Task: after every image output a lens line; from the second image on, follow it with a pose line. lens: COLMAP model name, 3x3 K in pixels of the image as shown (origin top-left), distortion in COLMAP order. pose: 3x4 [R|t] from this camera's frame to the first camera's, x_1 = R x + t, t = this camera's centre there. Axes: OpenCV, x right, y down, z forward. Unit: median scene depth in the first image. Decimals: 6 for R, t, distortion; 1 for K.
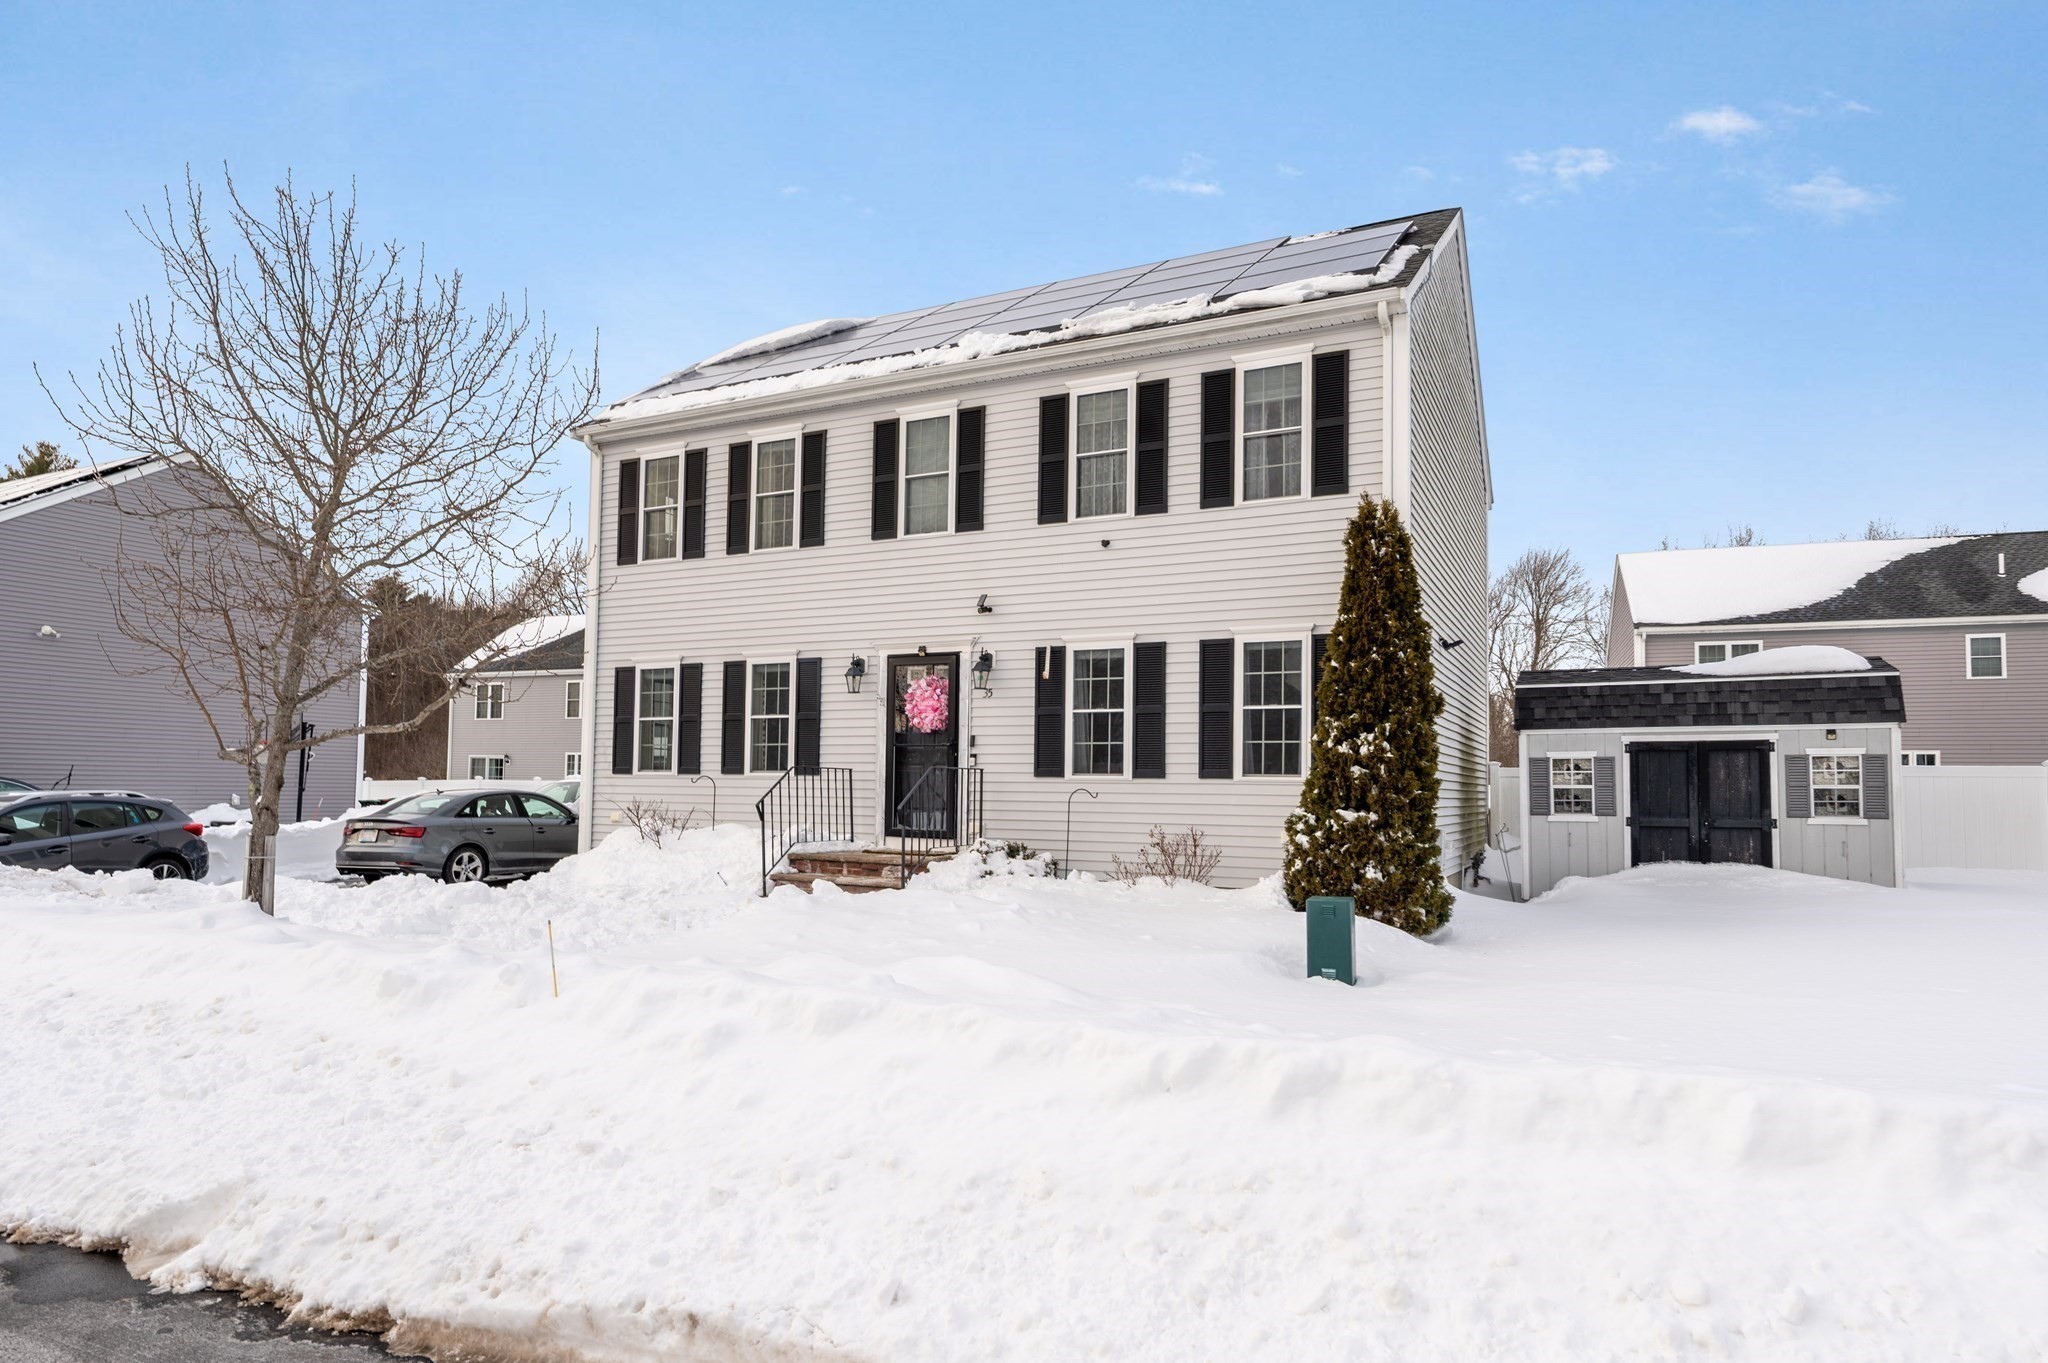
lens RADIAL K [[1120.8, 0, 964.3], [0, 1120.8, 617.7], [0, 0, 1]] dist [-0.034306, -0.001762]
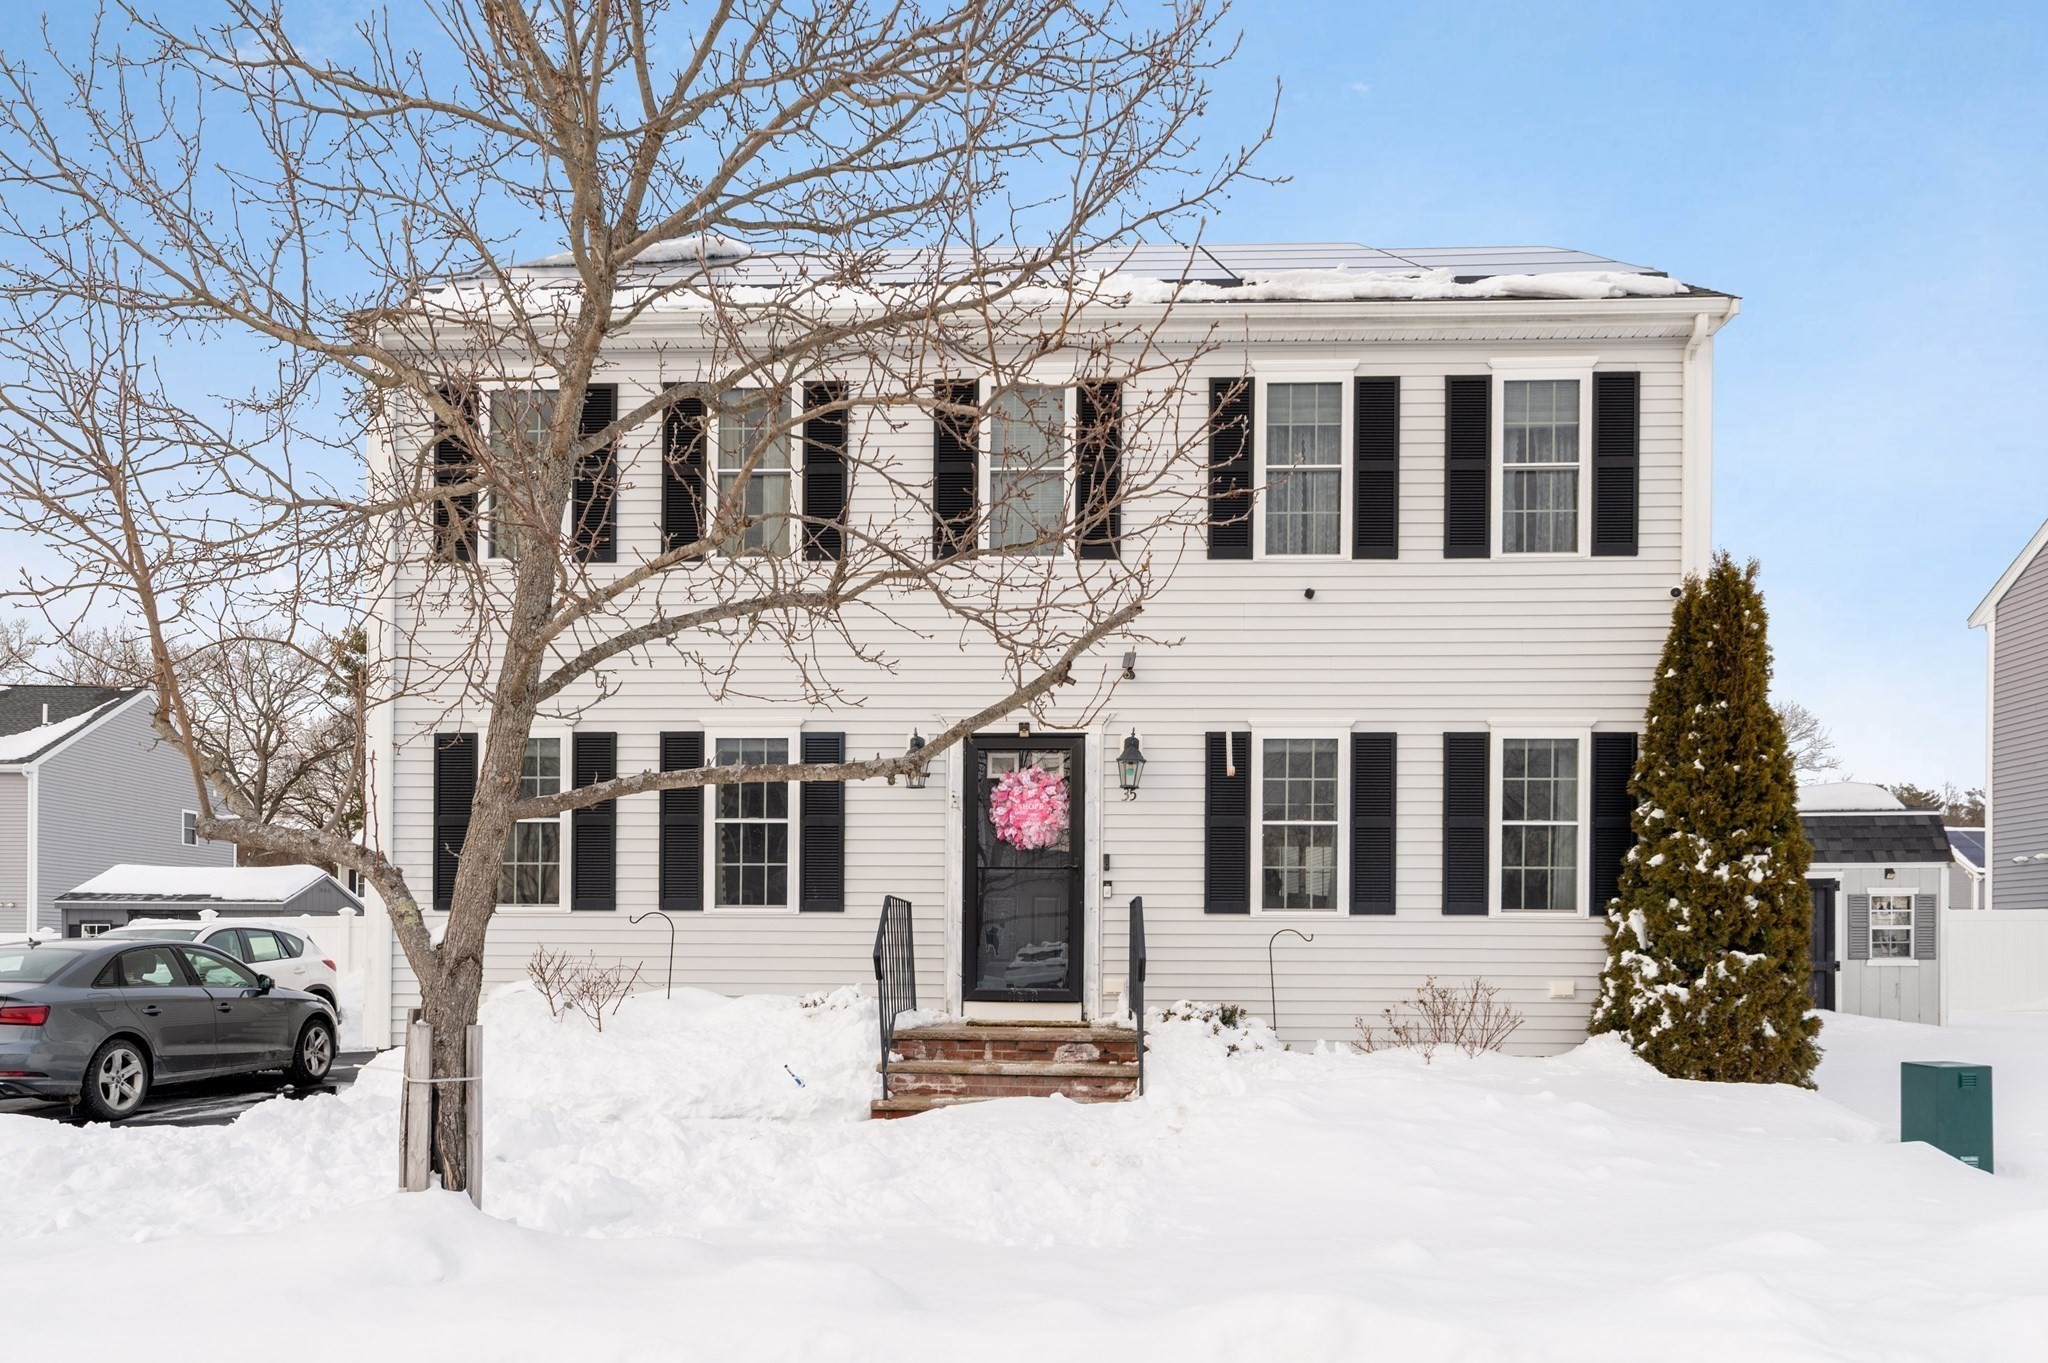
lens RADIAL K [[1456.6, 0, 1027.1], [0, 1456.6, 788.0], [0, 0, 1]] dist [-0.004561, 0.000235]
pose [[0.917867, 0.032888, 0.395523, -0.378783], [-0.055752, 0.997364, 0.046450, 0.023575], [-0.392953, -0.064686, 0.917281, 0.181493]]
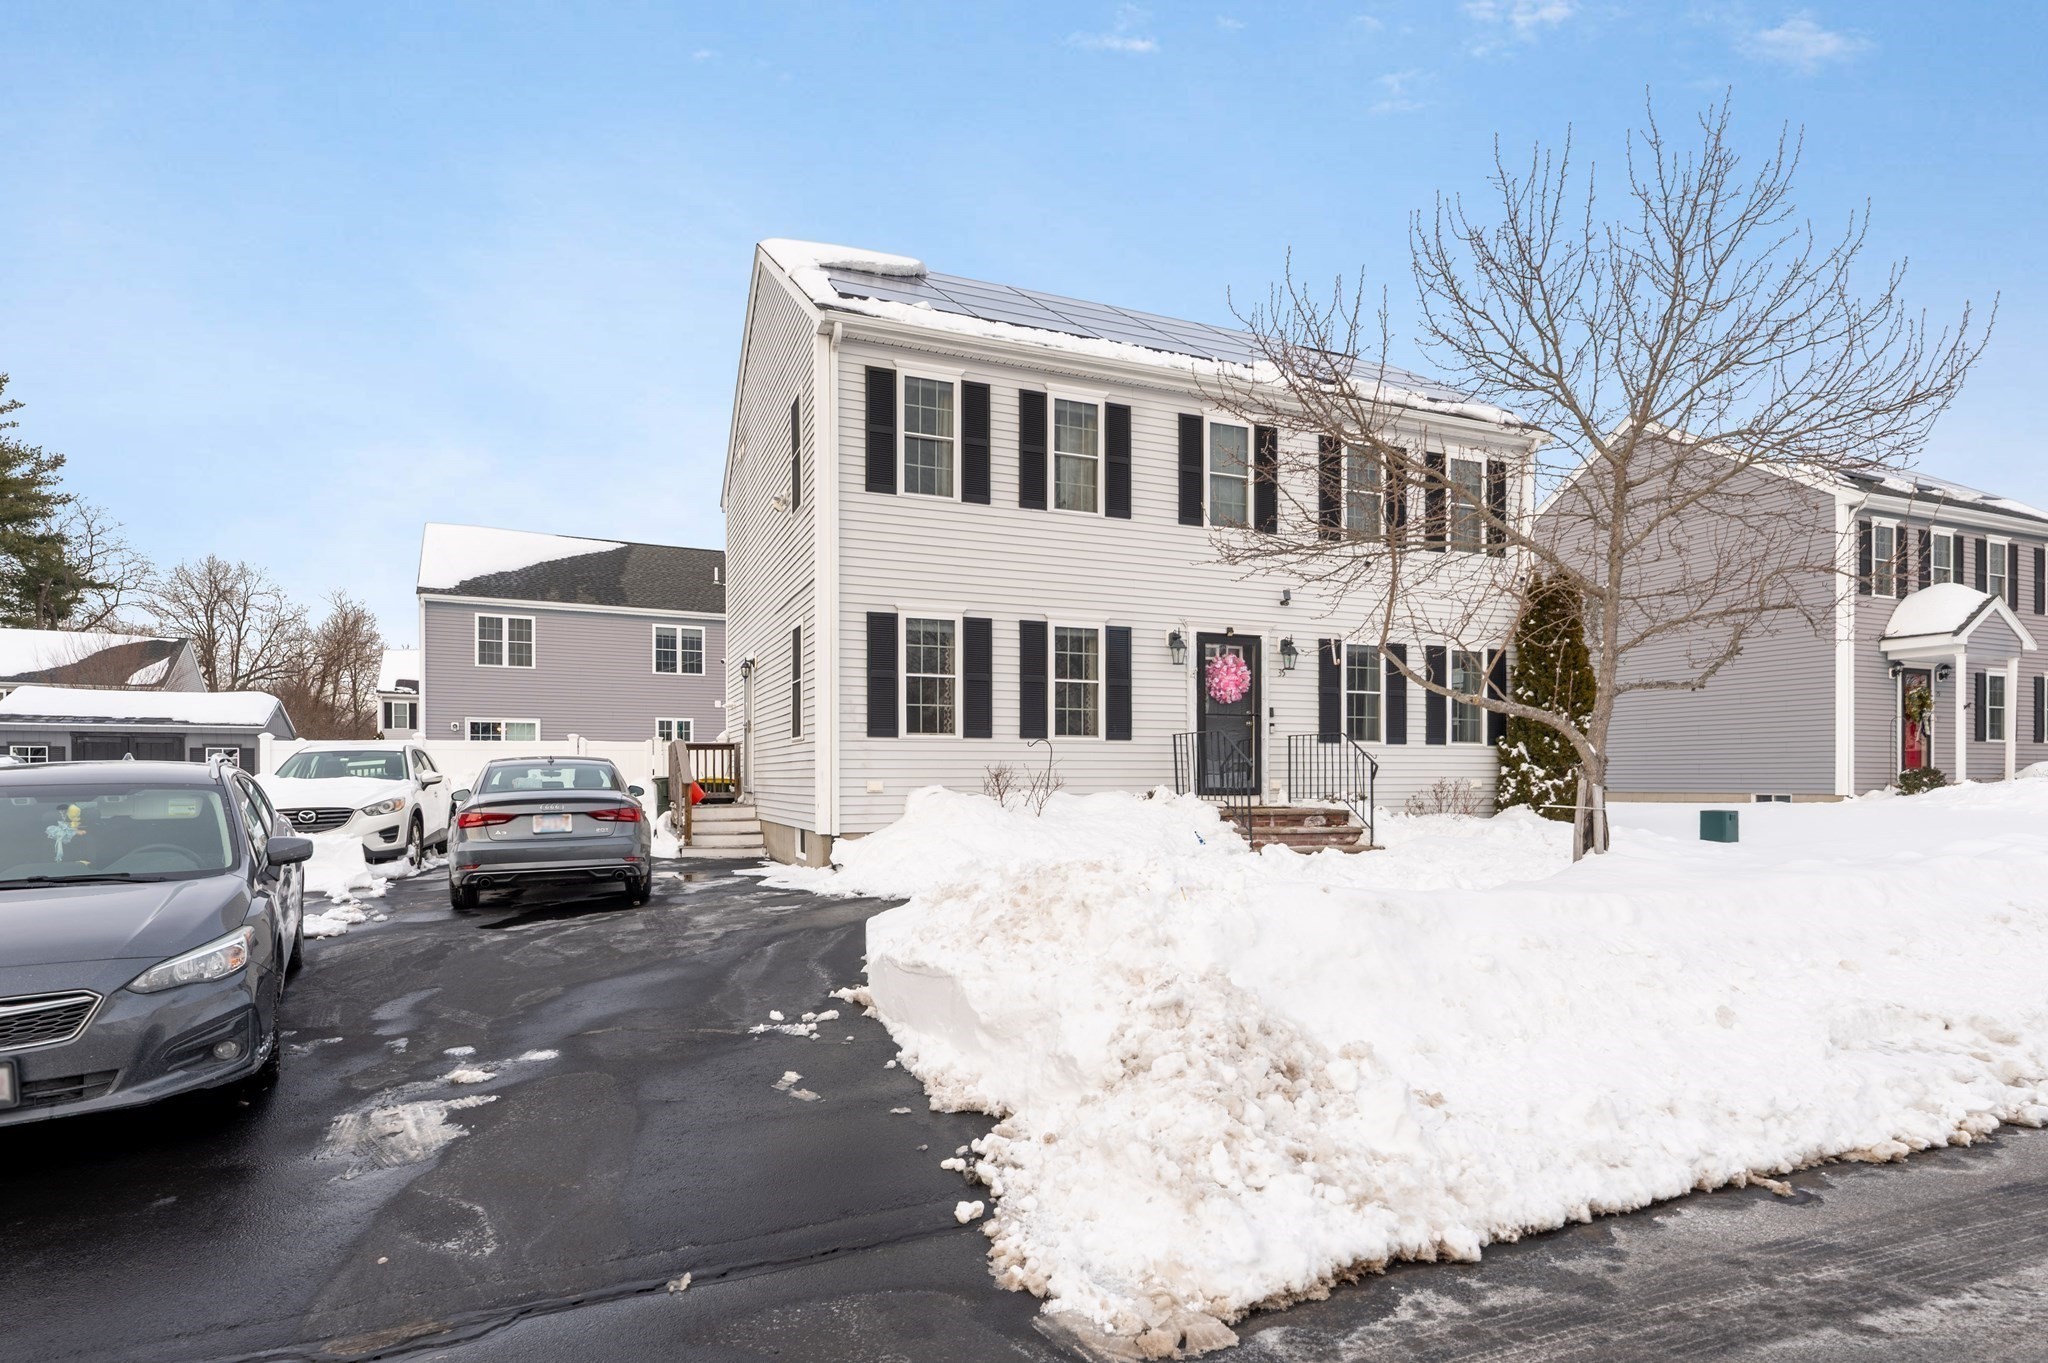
lens RADIAL K [[1014.9, 0, 1027.8], [0, 1014.9, 663.1], [0, 0, 1]] dist [-0.044716, -0.000192]
pose [[0.678828, 0.058154, 0.731991, -0.911427], [-0.114390, 0.993064, 0.027186, 0.055716], [-0.725333, -0.102187, 0.680771, 0.439066]]
